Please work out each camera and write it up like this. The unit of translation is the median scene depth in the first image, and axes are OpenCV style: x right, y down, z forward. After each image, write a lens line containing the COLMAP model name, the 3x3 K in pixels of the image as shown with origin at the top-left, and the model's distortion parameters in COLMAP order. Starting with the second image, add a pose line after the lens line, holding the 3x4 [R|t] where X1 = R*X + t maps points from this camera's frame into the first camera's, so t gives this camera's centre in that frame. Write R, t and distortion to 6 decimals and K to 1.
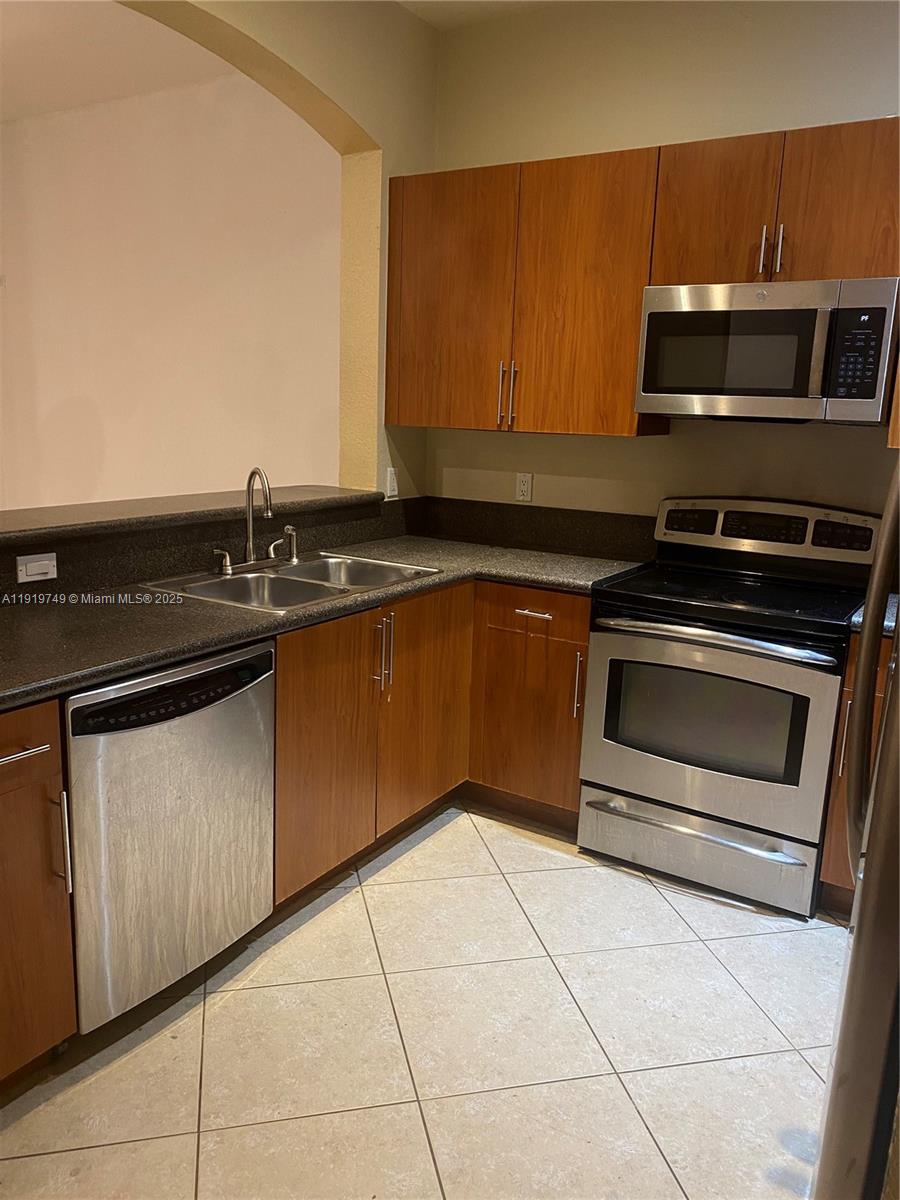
lens RADIAL K [[881.0, 0, 434.1], [0, 881.0, 607.3], [0, 0, 1]] dist [-0.027150, -0.003466]
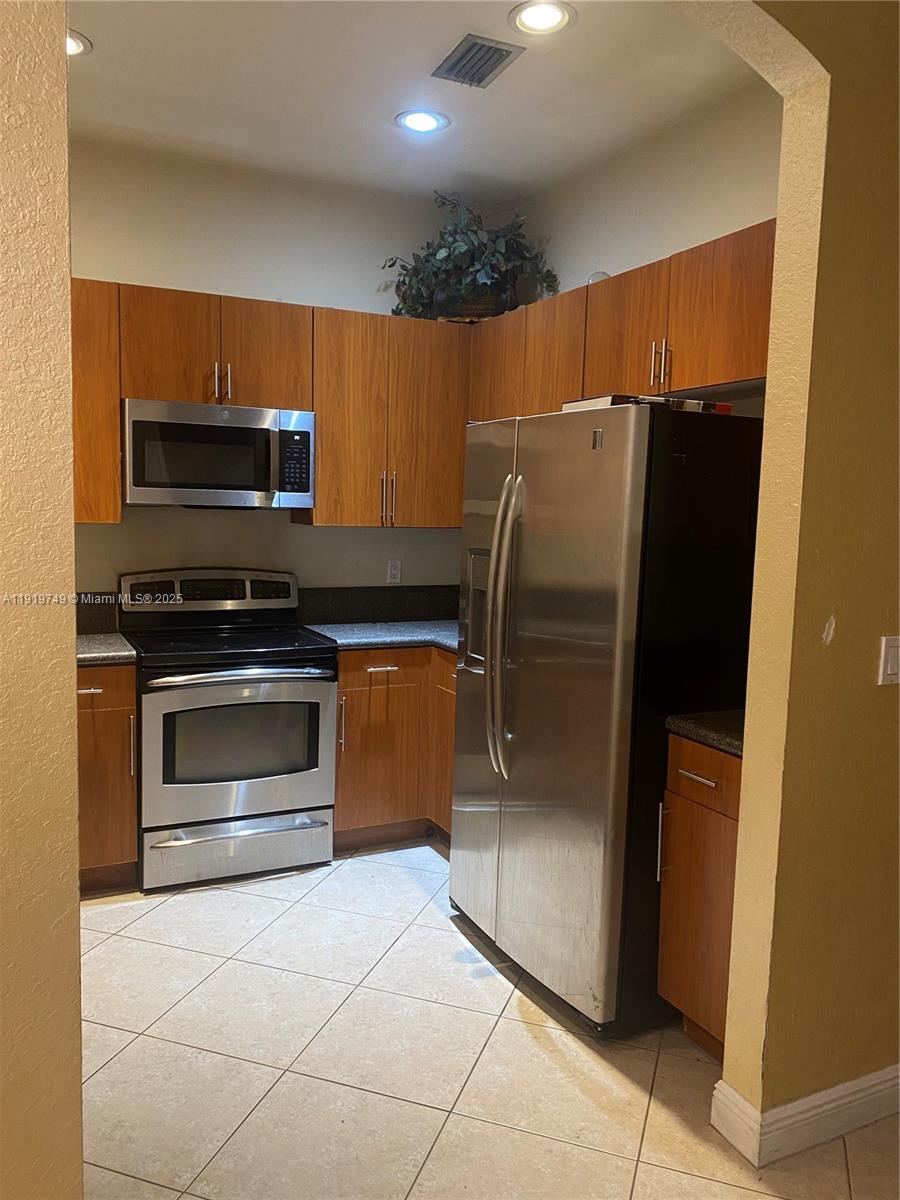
lens RADIAL K [[881.0, 0, 434.1], [0, 881.0, 607.3], [0, 0, 1]] dist [-0.027150, -0.003466]
pose [[0.532076, -0.117640, 0.838484, -0.588887], [0.179484, 0.983466, 0.024087, -0.044759], [-0.827455, 0.137678, 0.544393, 0.050607]]
